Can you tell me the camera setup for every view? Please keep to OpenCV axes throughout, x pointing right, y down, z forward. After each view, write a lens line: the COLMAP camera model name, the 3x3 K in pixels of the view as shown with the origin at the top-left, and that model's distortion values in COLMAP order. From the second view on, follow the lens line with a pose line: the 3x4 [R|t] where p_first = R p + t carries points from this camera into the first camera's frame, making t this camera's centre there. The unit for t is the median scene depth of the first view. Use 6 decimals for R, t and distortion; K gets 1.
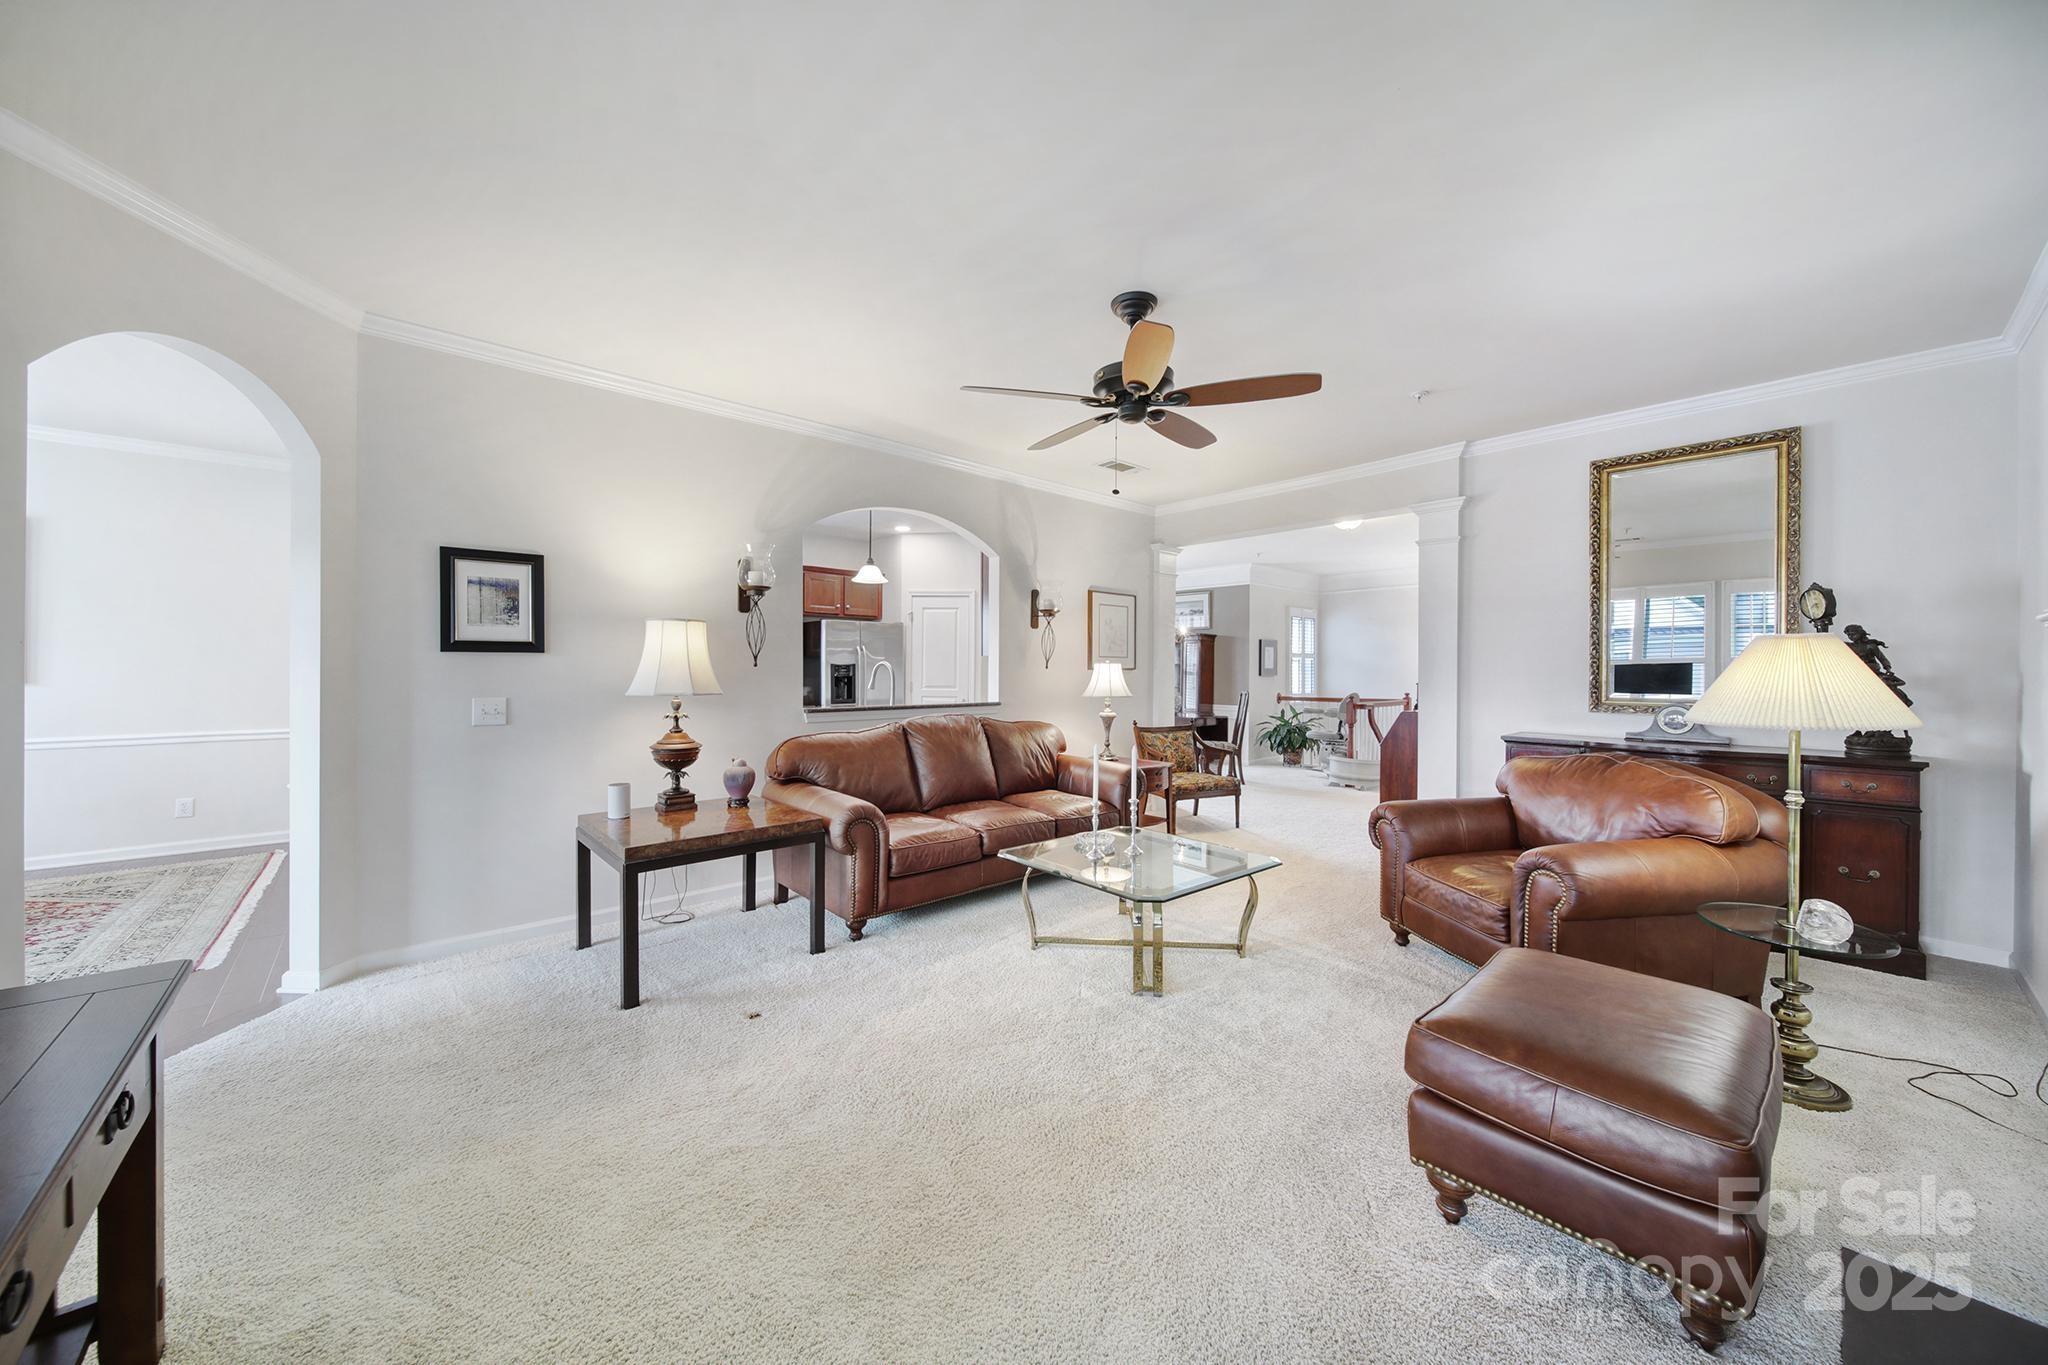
lens RADIAL K [[722.3, 0, 1022.5], [0, 722.3, 669.4], [0, 0, 1]] dist [-0.000190, -0.000102]
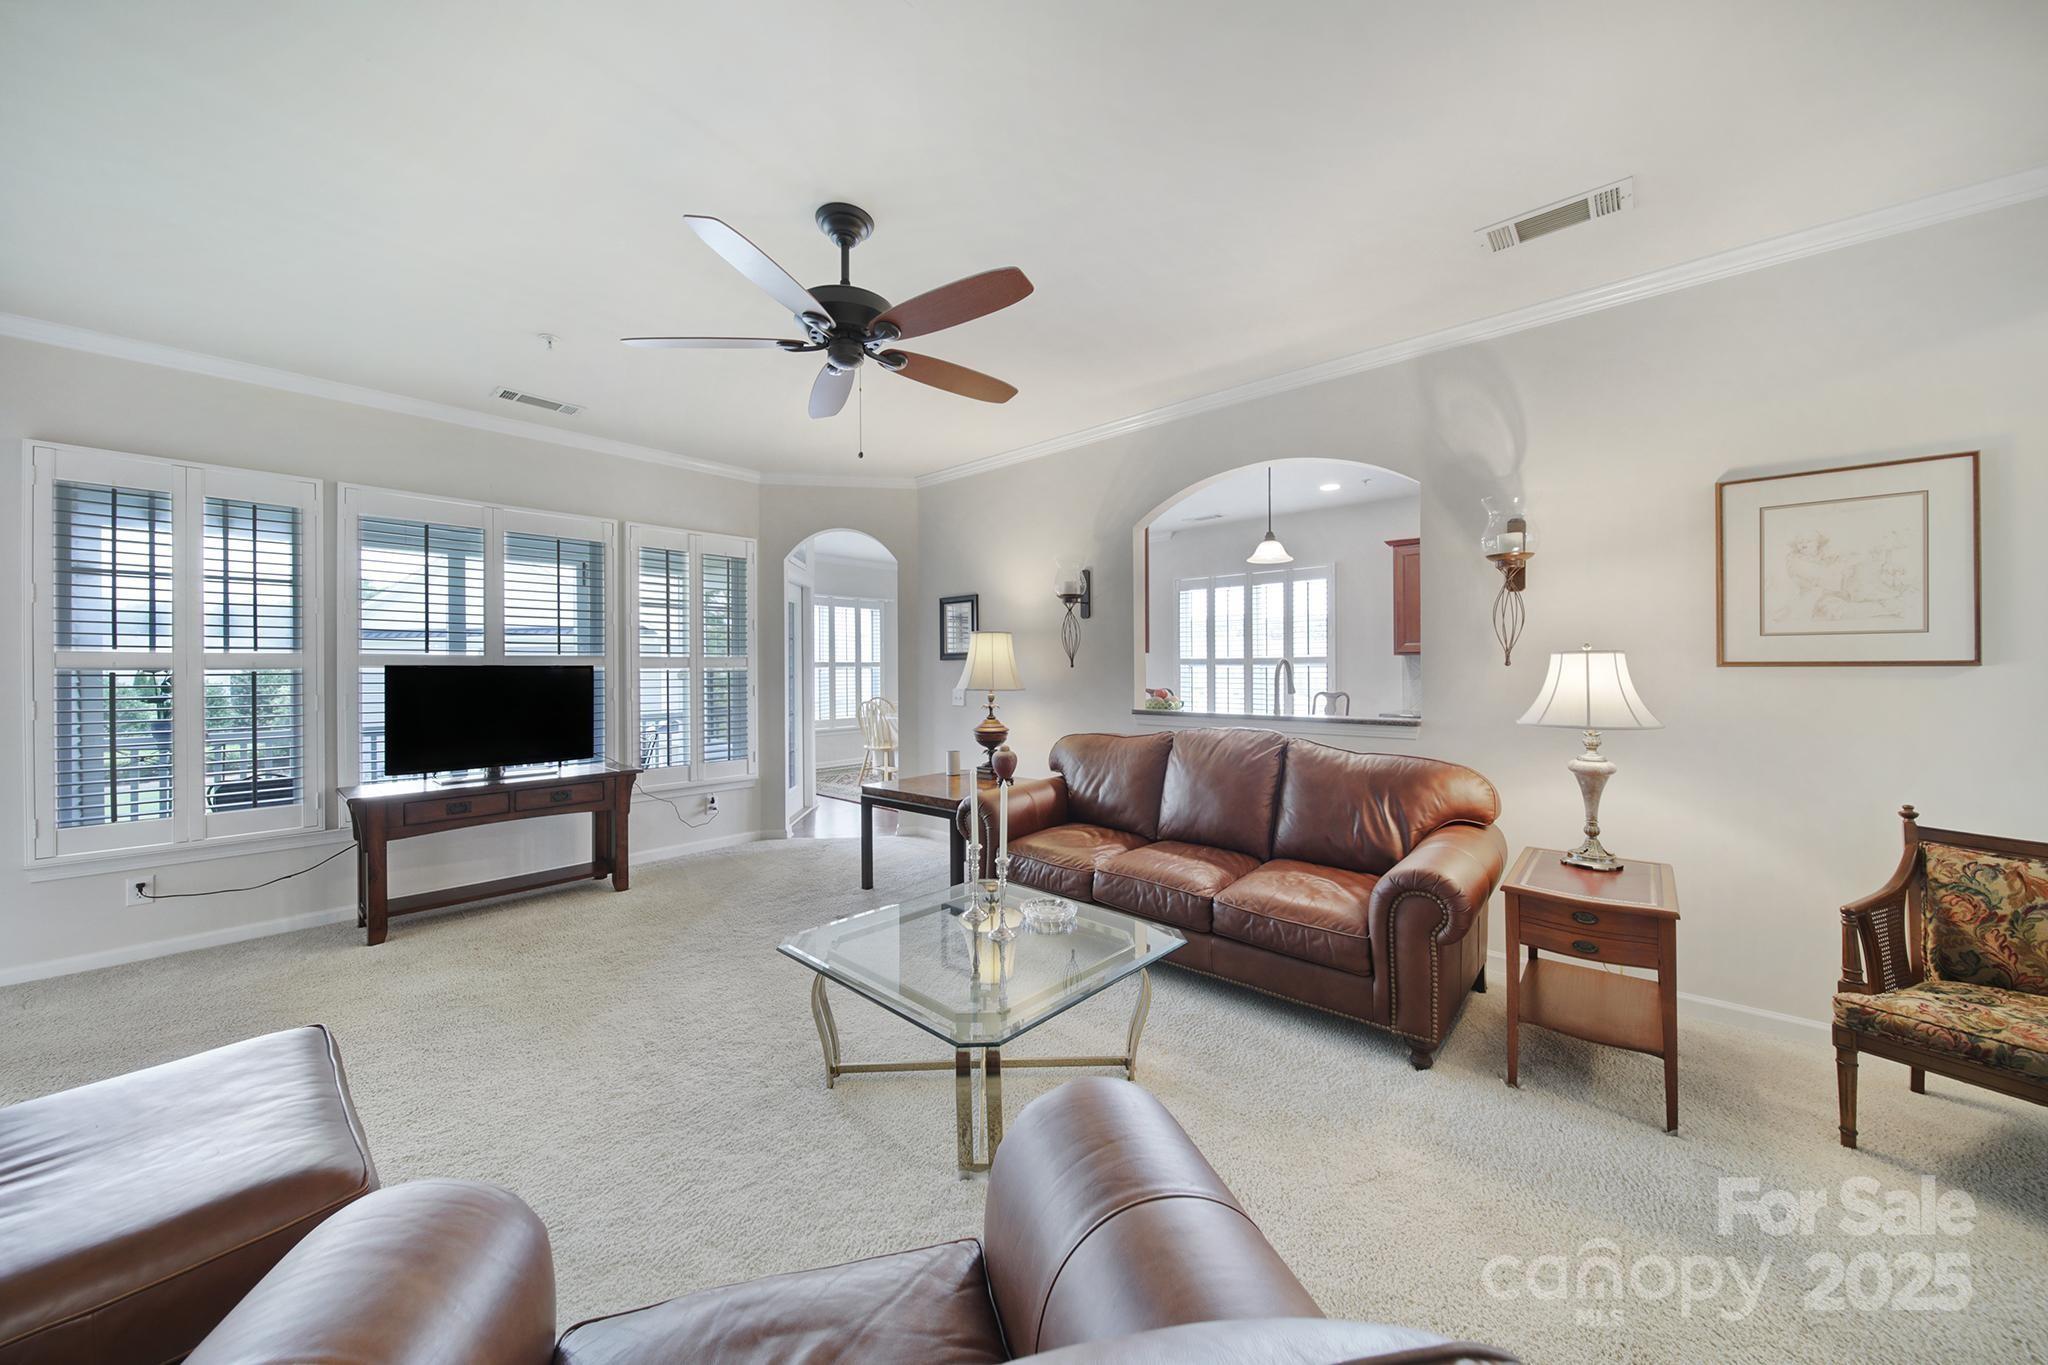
lens RADIAL K [[722.3, 0, 1022.5], [0, 722.3, 669.4], [0, 0, 1]] dist [-0.000190, -0.000102]
pose [[0.110581, -0.000541, -0.993867, 0.815349], [0.007350, 0.999973, 0.000274, -0.002175], [0.993840, -0.007335, 0.110582, 0.907740]]
